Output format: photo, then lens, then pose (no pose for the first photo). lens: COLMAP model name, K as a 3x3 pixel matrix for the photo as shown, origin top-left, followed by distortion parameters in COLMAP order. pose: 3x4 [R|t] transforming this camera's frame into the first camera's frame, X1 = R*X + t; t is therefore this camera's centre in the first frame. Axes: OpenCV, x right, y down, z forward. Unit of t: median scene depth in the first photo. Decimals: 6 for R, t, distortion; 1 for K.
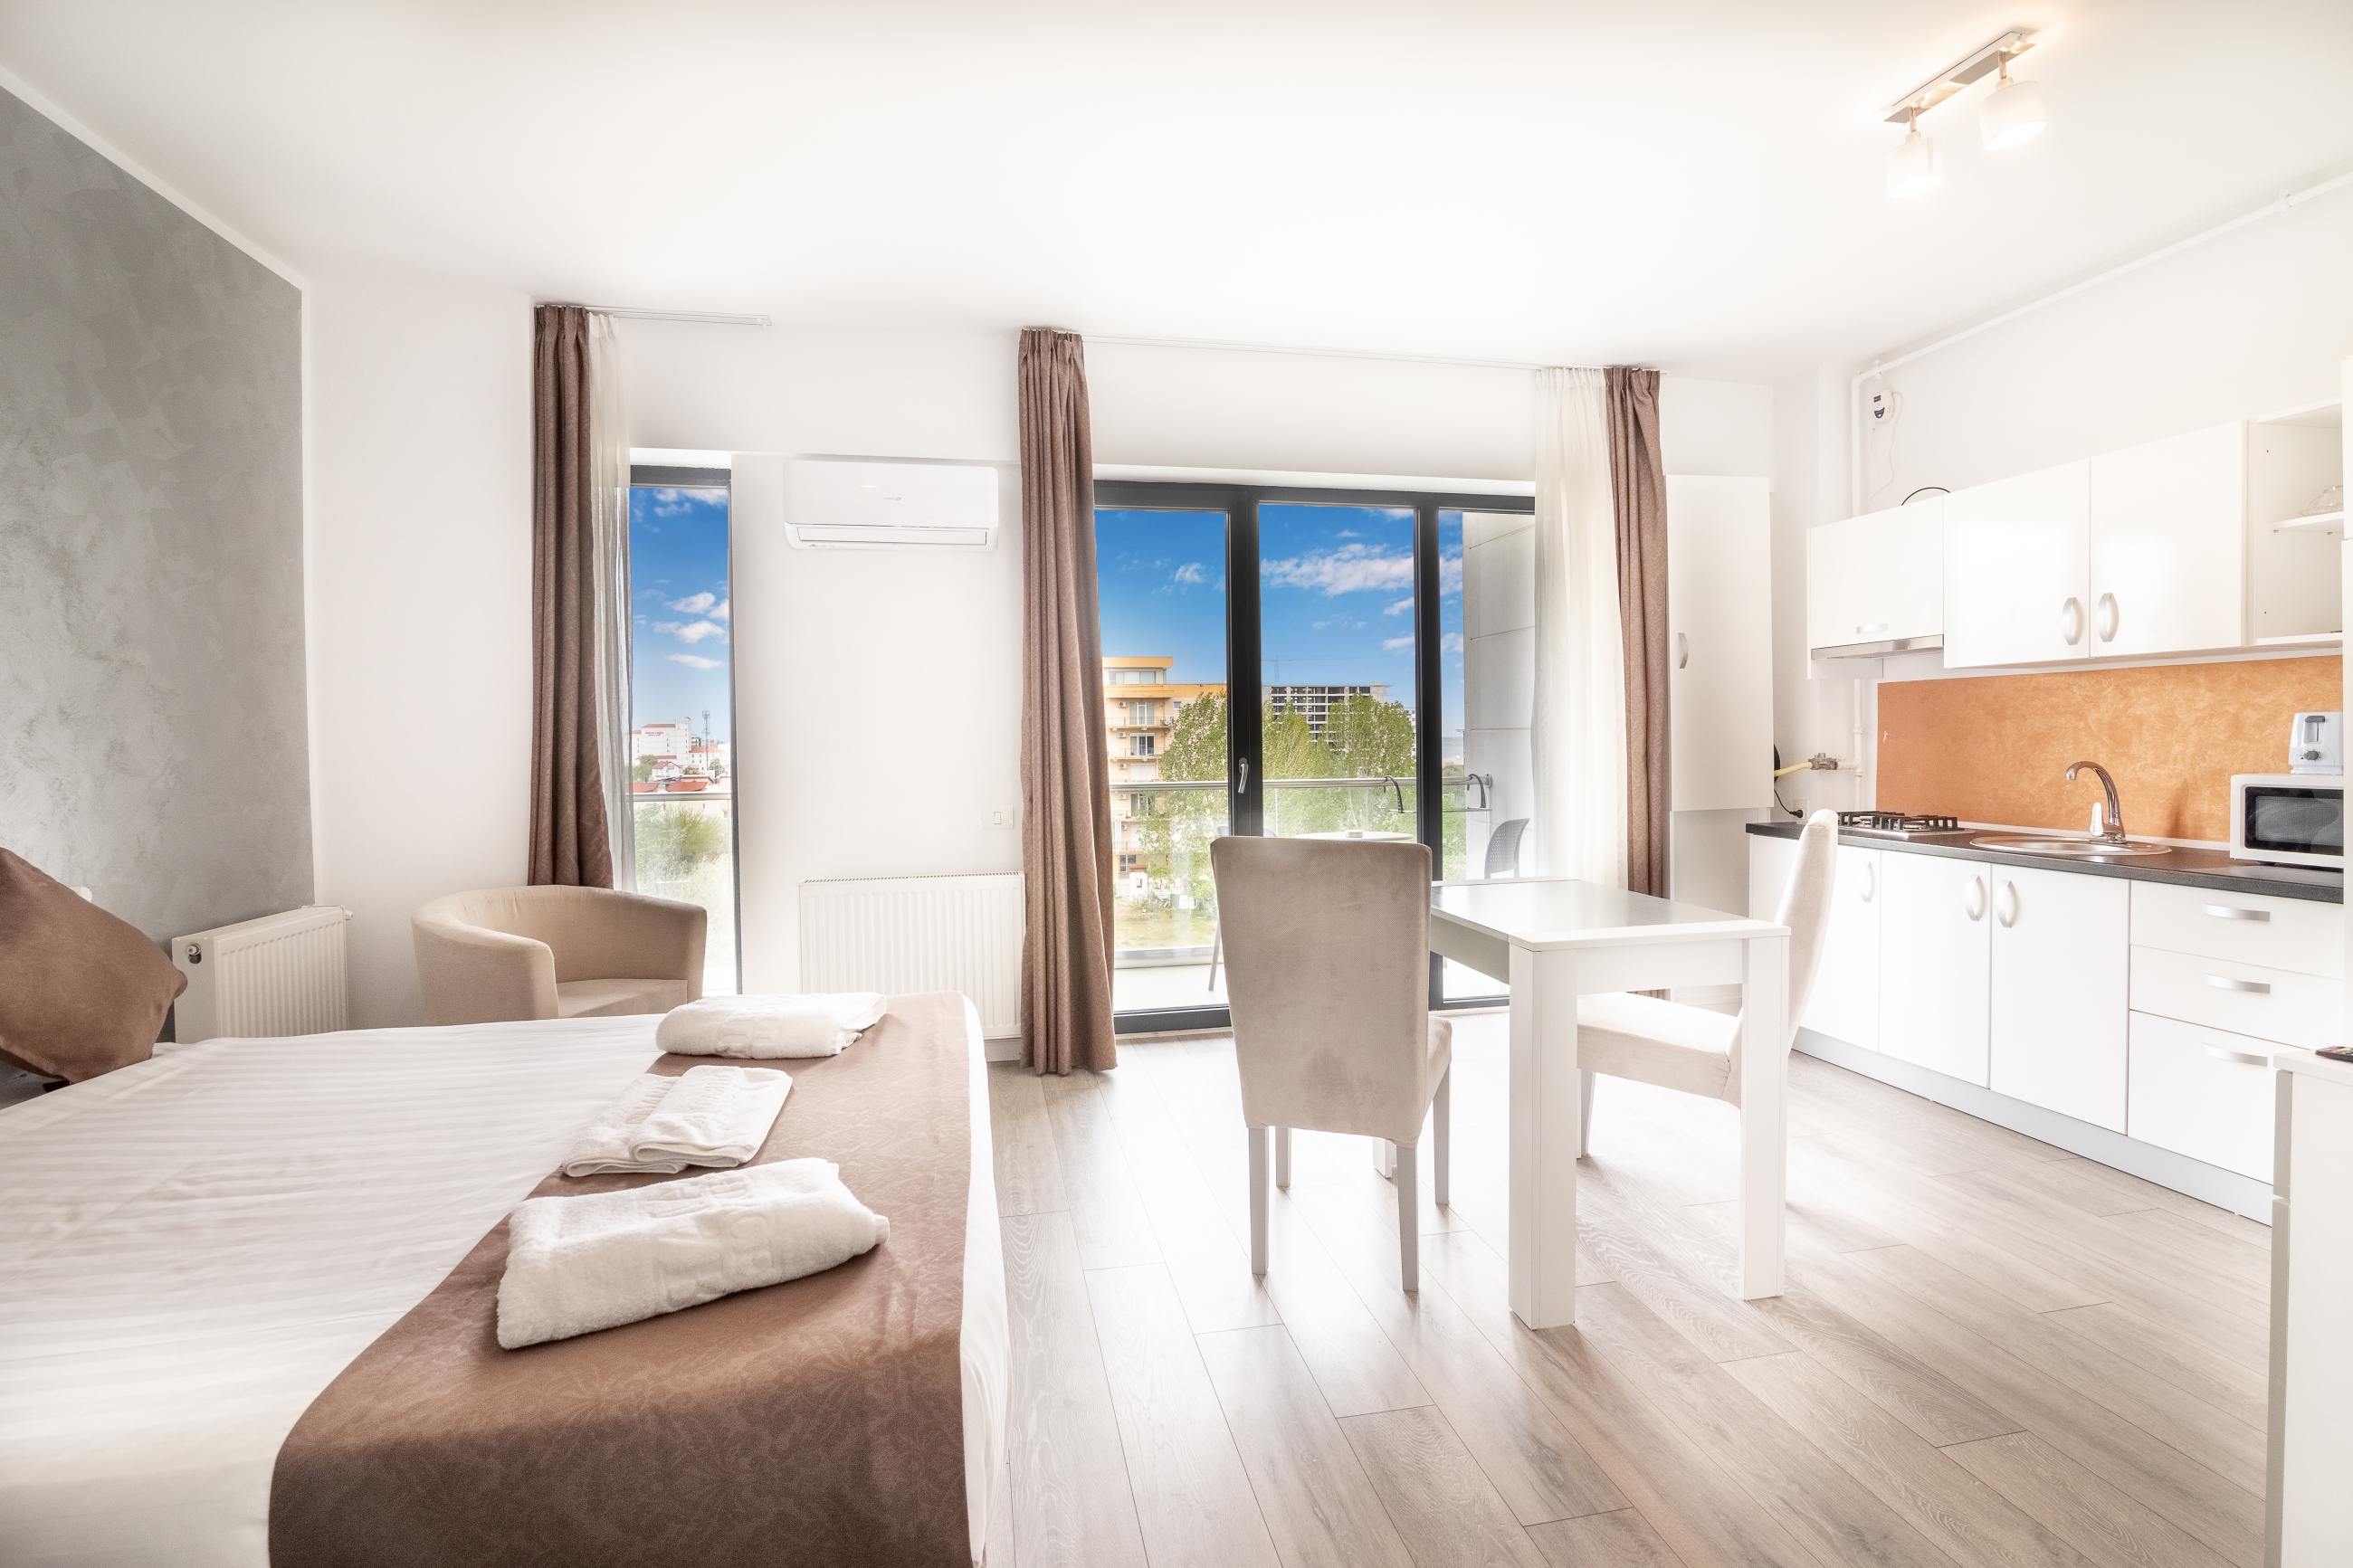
lens RADIAL K [[1083.0, 0, 1171.2], [0, 1083.0, 773.3], [0, 0, 1]] dist [-0.022358, 0.002074]
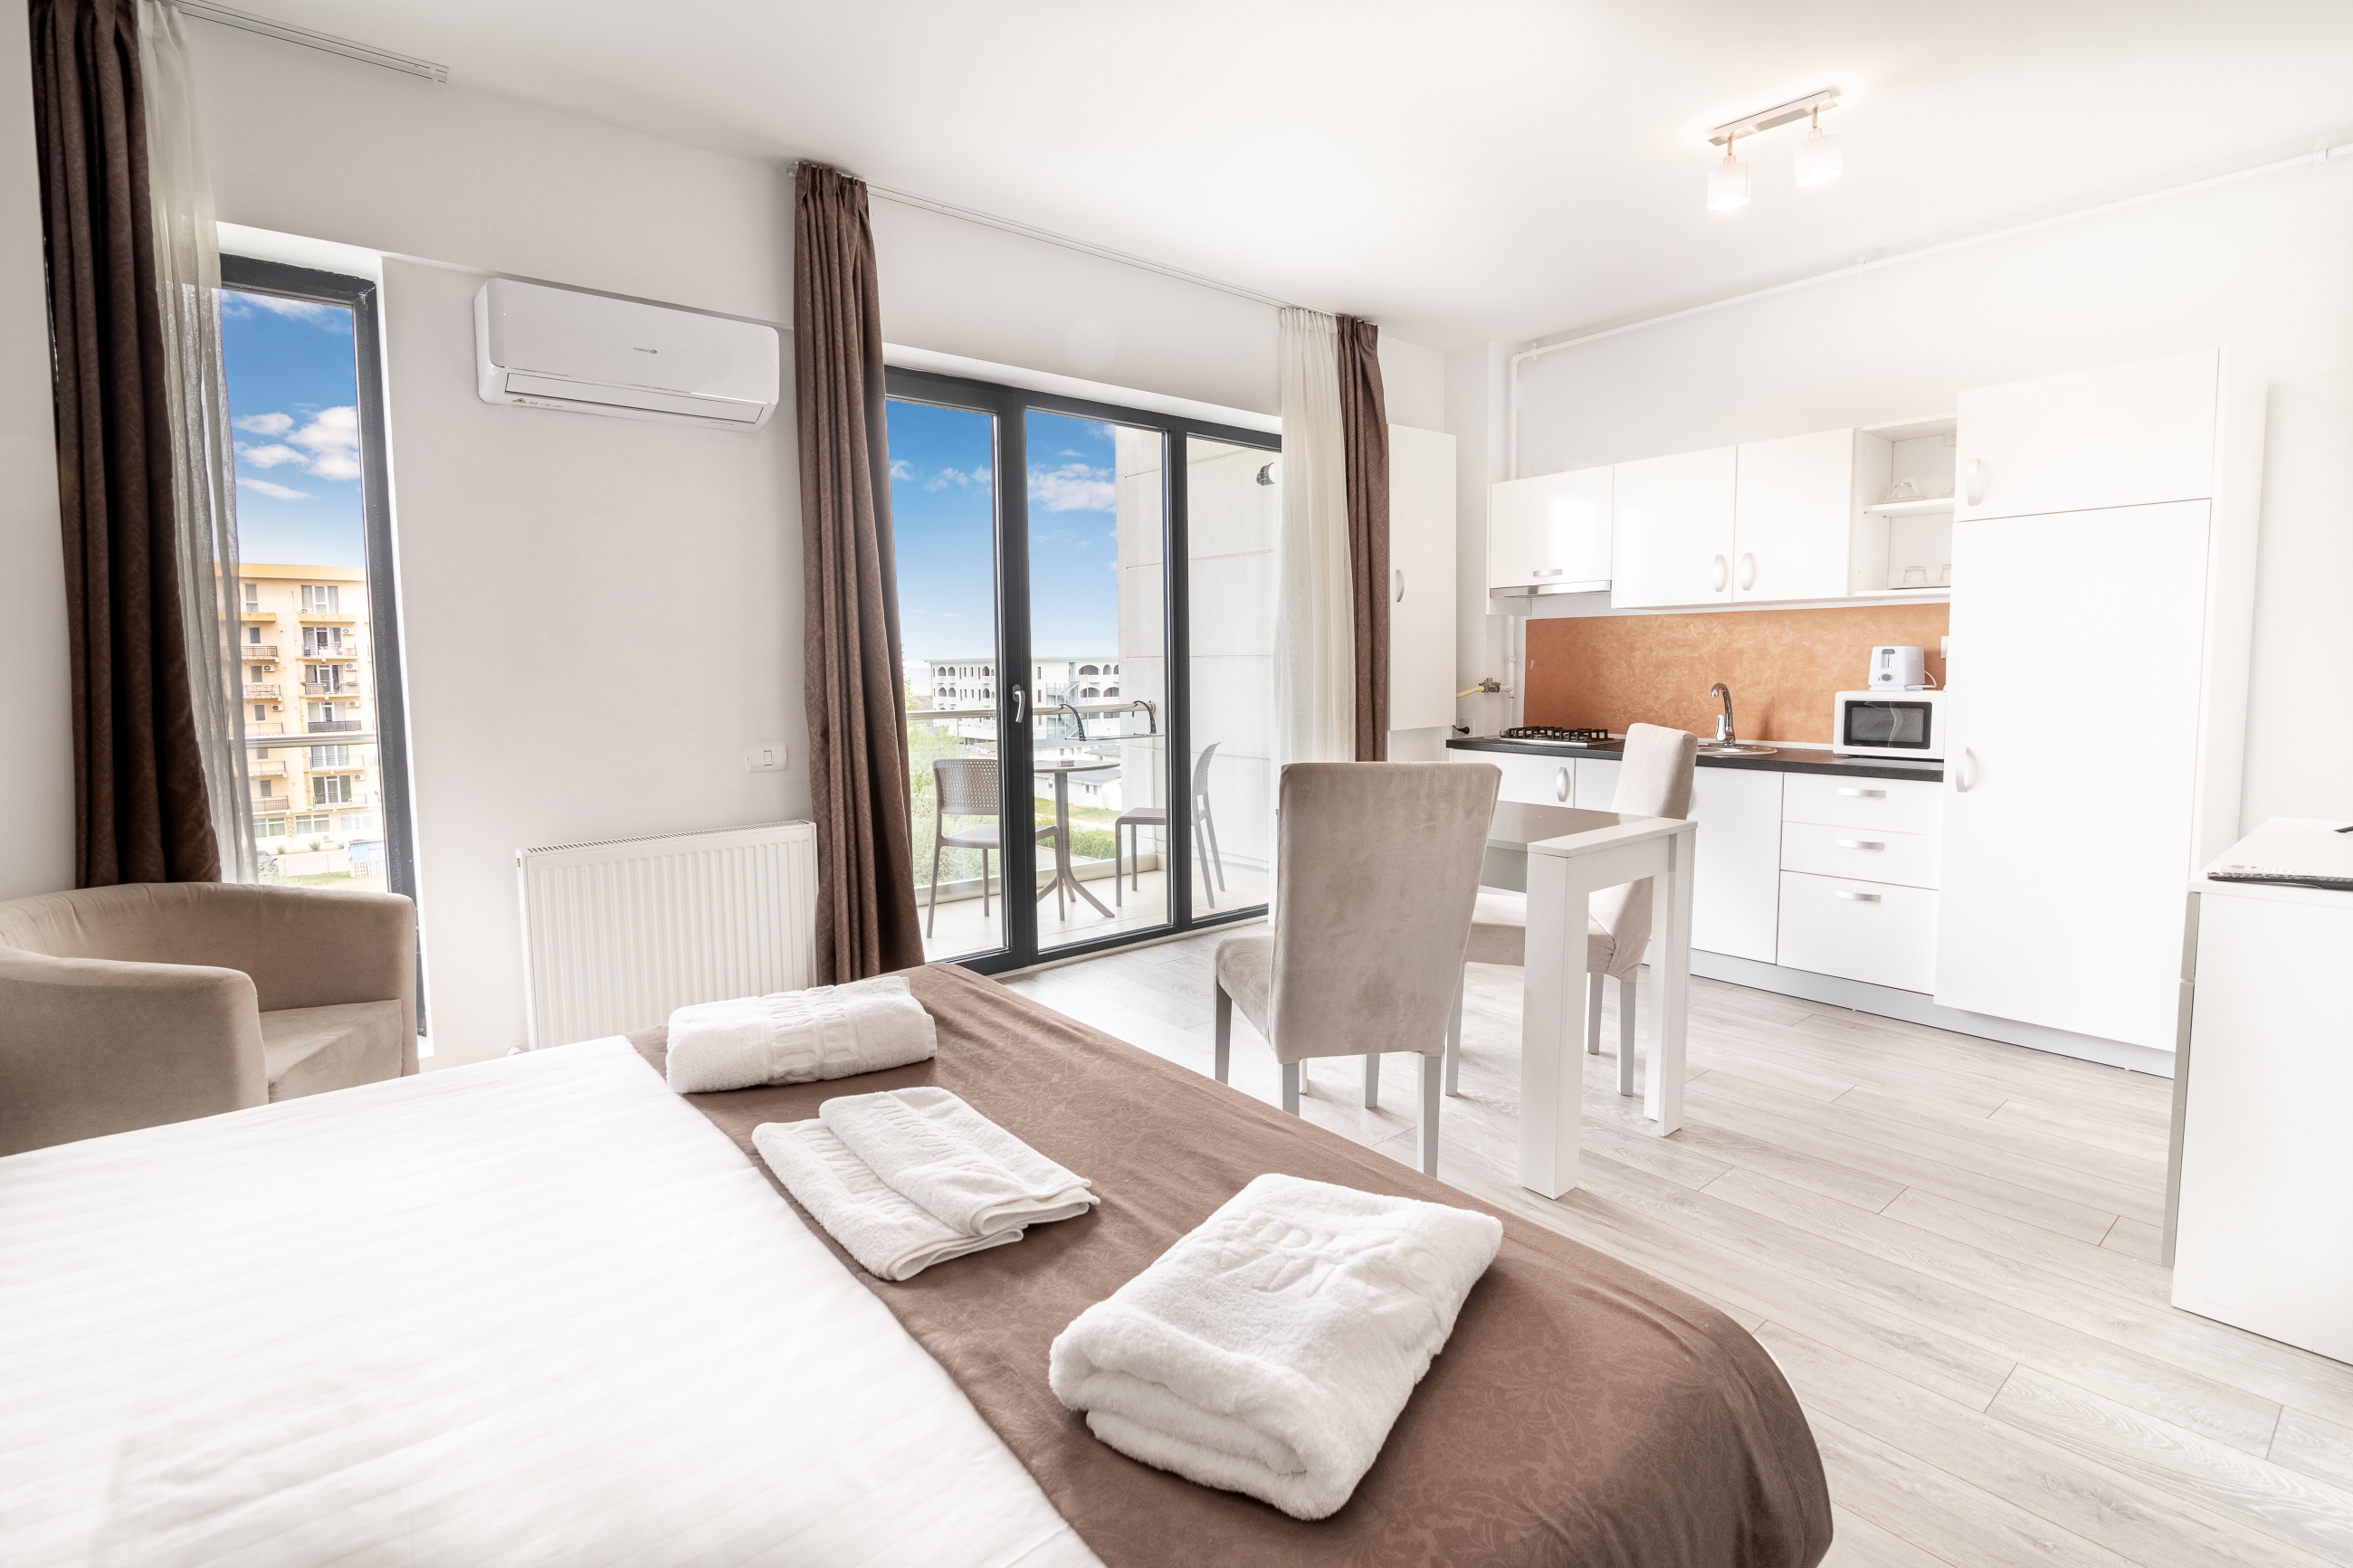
lens RADIAL K [[1083.0, 0, 1172.7], [0, 1083.0, 763.8], [0, 0, 1]] dist [-0.022358, 0.002074]
pose [[0.885944, -0.038495, 0.462193, -0.309478], [0.013064, 0.998225, 0.058099, 0.001785], [-0.463609, -0.045434, 0.884874, 0.137810]]
